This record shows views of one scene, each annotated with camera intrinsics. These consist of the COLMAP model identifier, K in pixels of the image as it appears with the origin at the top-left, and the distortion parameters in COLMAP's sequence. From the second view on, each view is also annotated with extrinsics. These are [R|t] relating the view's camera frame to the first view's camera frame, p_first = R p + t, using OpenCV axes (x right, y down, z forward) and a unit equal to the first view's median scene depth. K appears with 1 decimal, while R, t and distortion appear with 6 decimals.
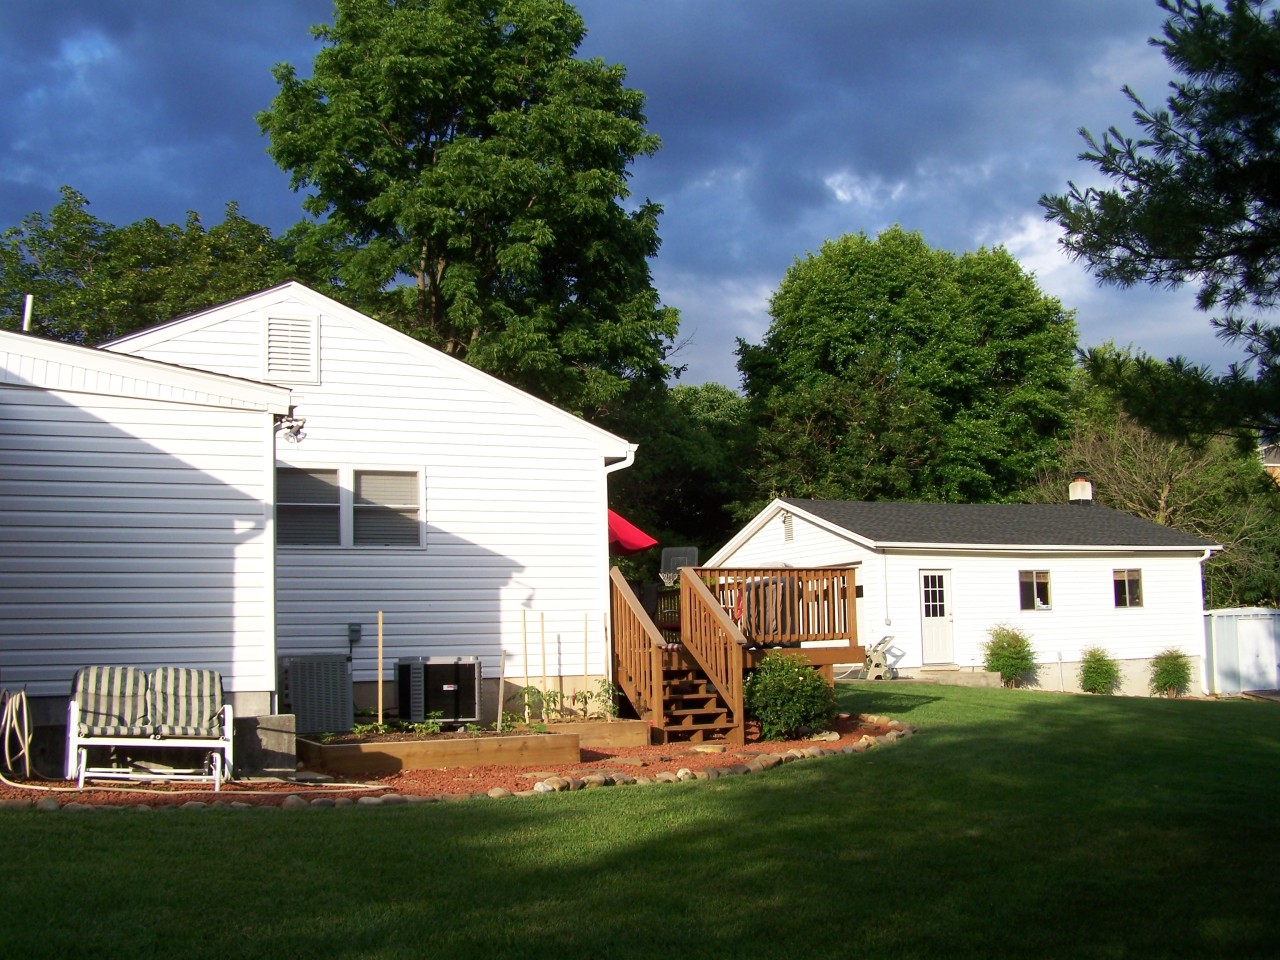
lens RADIAL K [[1452.0, 0, 636.6], [0, 1452.0, 510.7], [0, 0, 1]] dist [-0.190809, 0.328207]
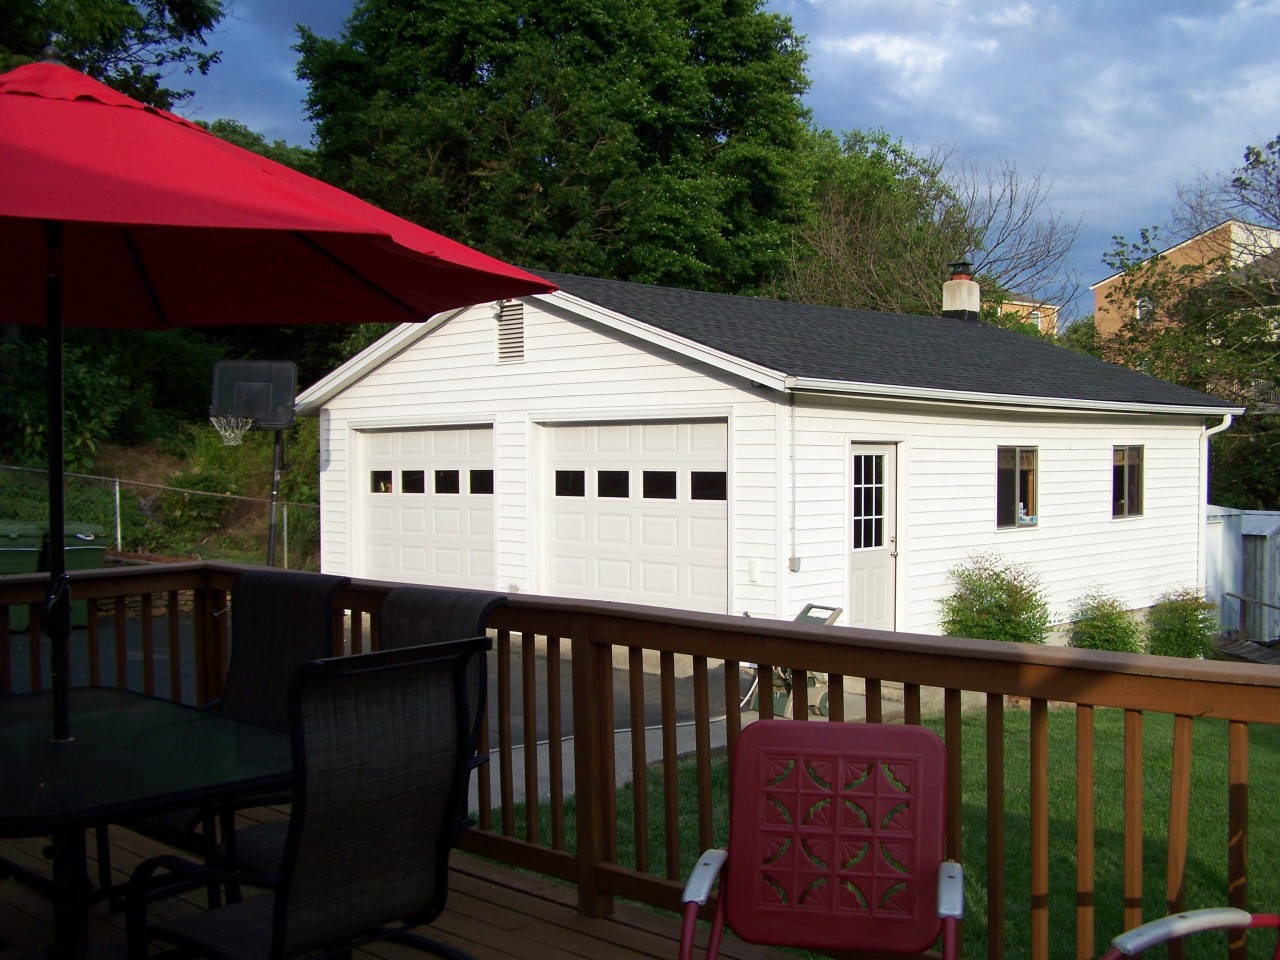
lens RADIAL K [[1452.0, 0, 636.6], [0, 1452.0, 510.7], [0, 0, 1]] dist [-0.190809, 0.328207]
pose [[0.932025, 0.009957, 0.362258, -0.017414], [-0.057898, 0.990873, 0.121728, 0.007503], [-0.357740, -0.134427, 0.924095, 0.404846]]
